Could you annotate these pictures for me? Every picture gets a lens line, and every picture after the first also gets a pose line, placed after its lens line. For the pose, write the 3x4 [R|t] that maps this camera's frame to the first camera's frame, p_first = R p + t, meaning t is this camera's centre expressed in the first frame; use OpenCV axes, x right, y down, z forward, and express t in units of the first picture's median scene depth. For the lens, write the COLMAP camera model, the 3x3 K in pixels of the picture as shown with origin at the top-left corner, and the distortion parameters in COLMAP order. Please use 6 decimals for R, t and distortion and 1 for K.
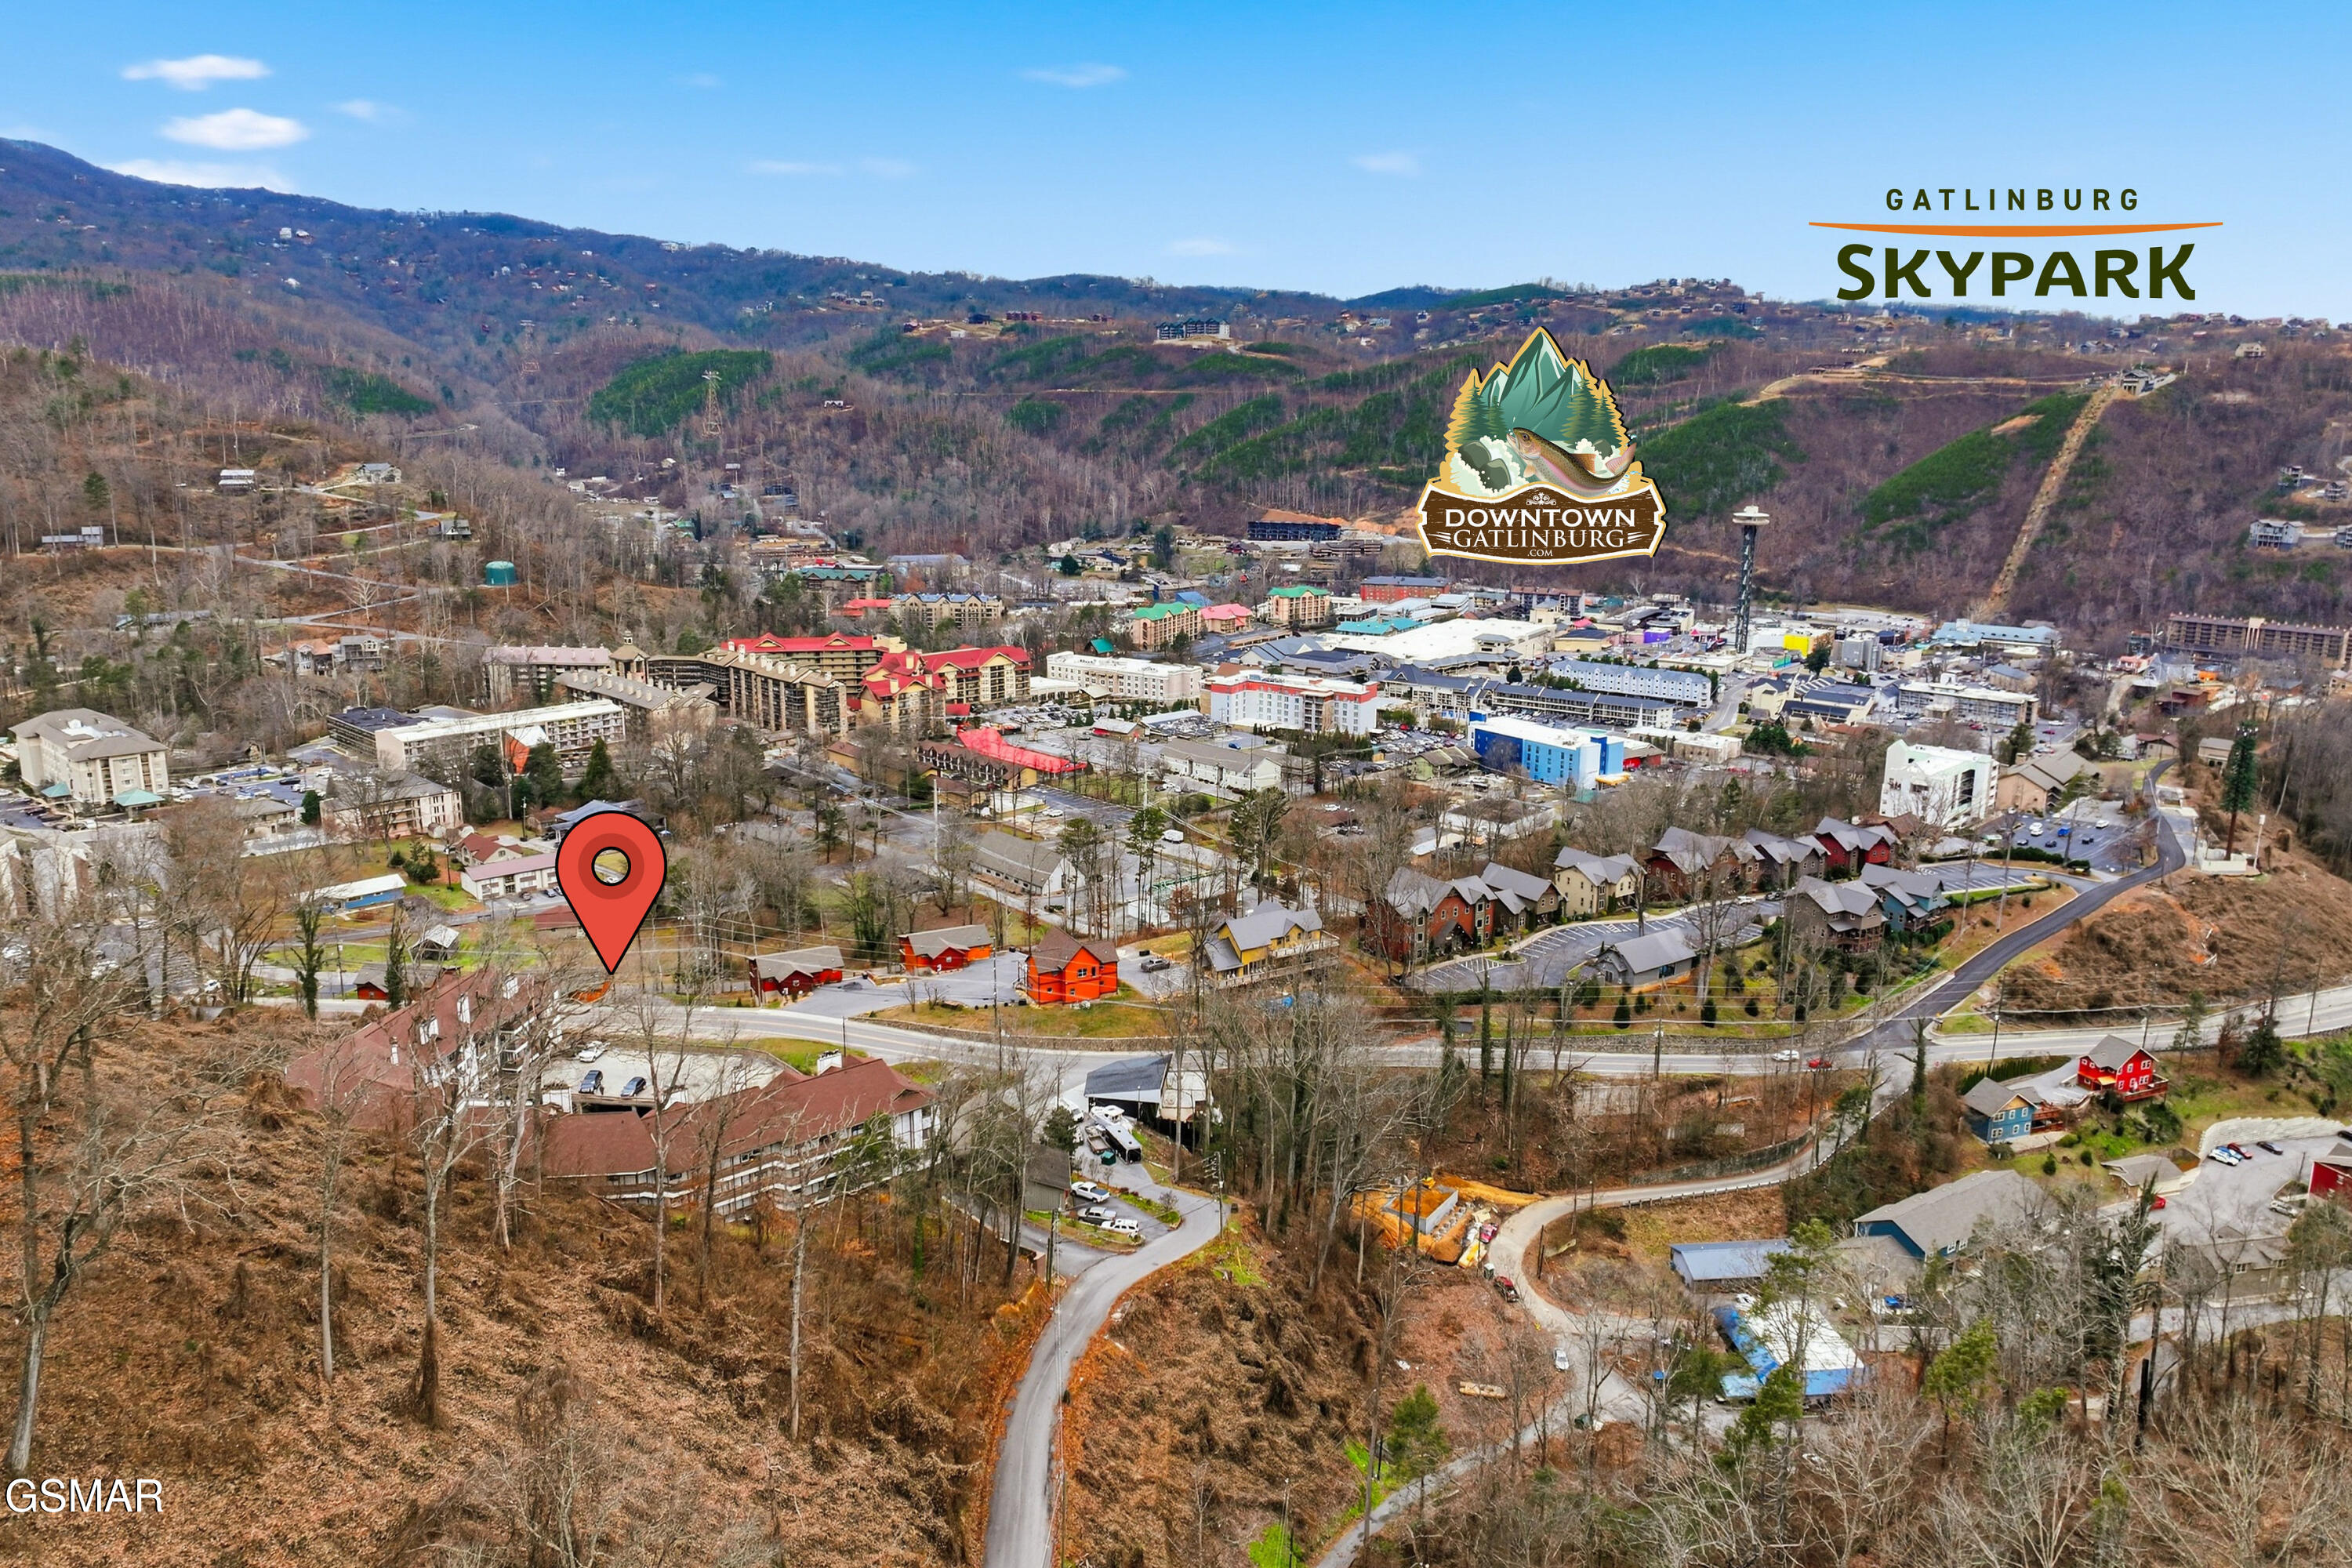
lens RADIAL K [[1704.8, 0, 1176.0], [0, 1704.8, 784.0], [0, 0, 1]] dist [0.007113, 0.000996]
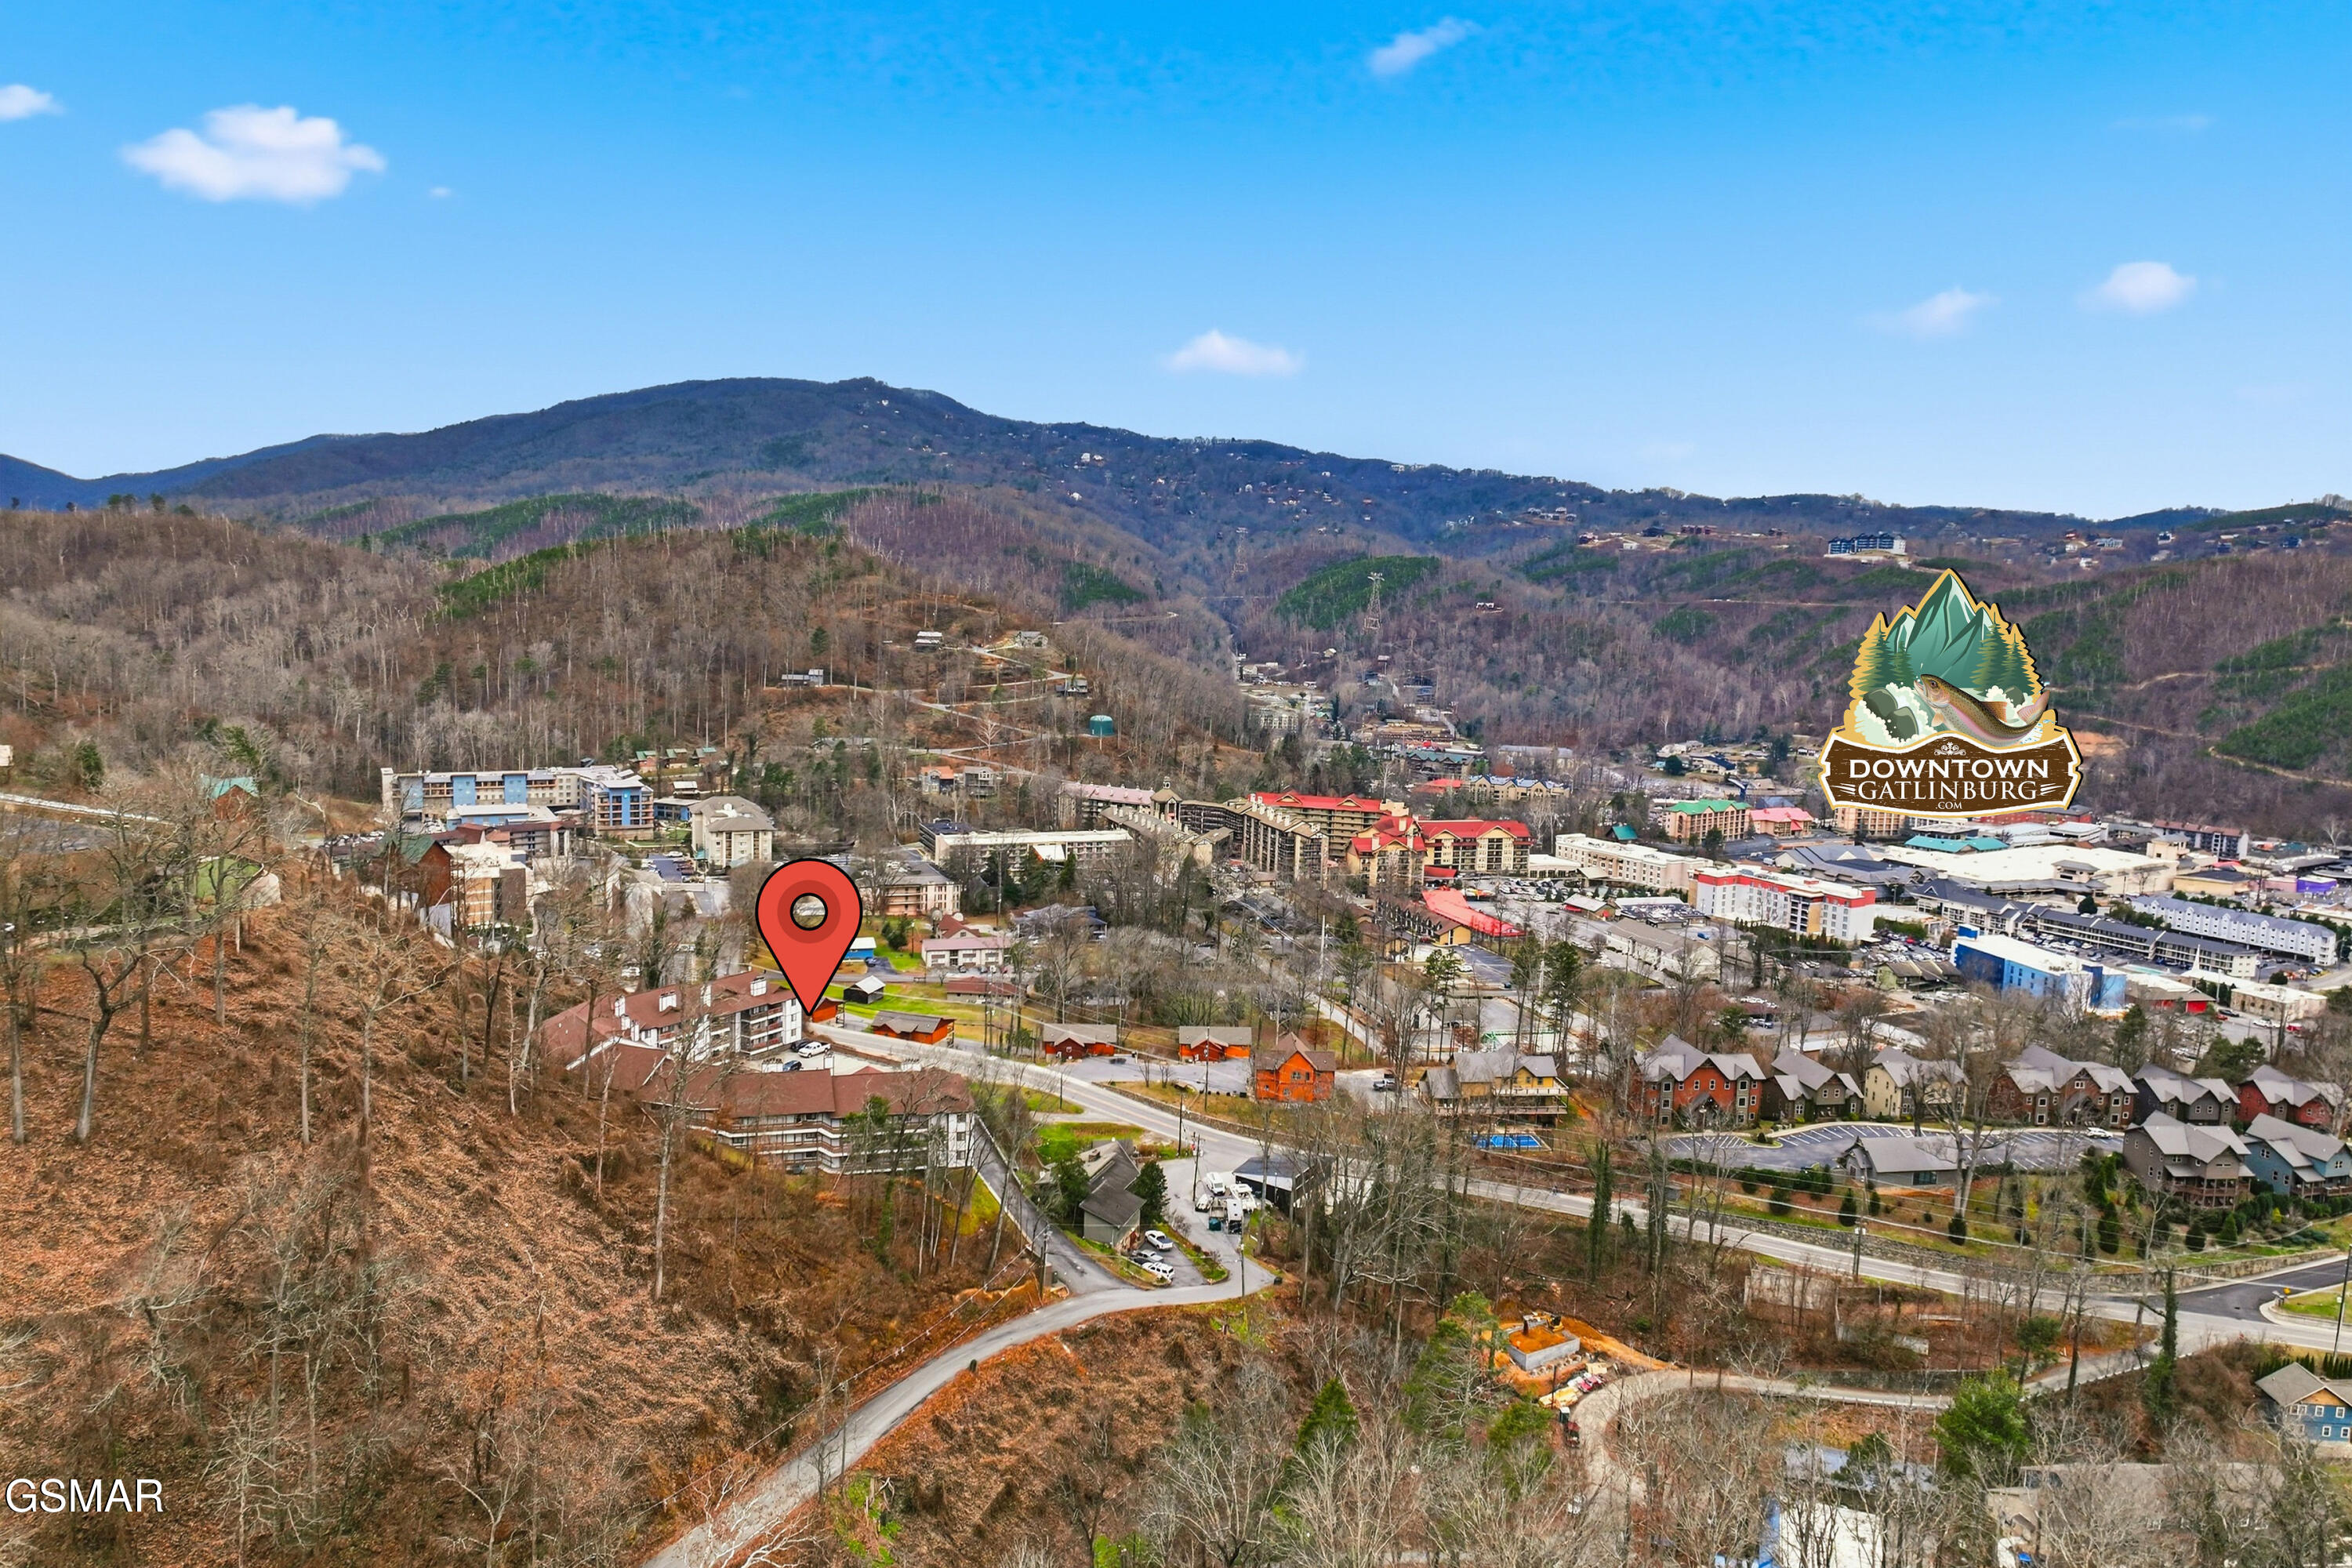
lens RADIAL K [[1643.2, 0, 1176.0], [0, 1643.2, 784.0], [0, 0, 1]] dist [0.012546, 0.000782]
pose [[0.910353, 0.076408, -0.406717, 0.119348], [-0.123355, 0.988232, -0.090452, 0.012901], [0.395020, 0.132514, 0.909065, -0.003974]]
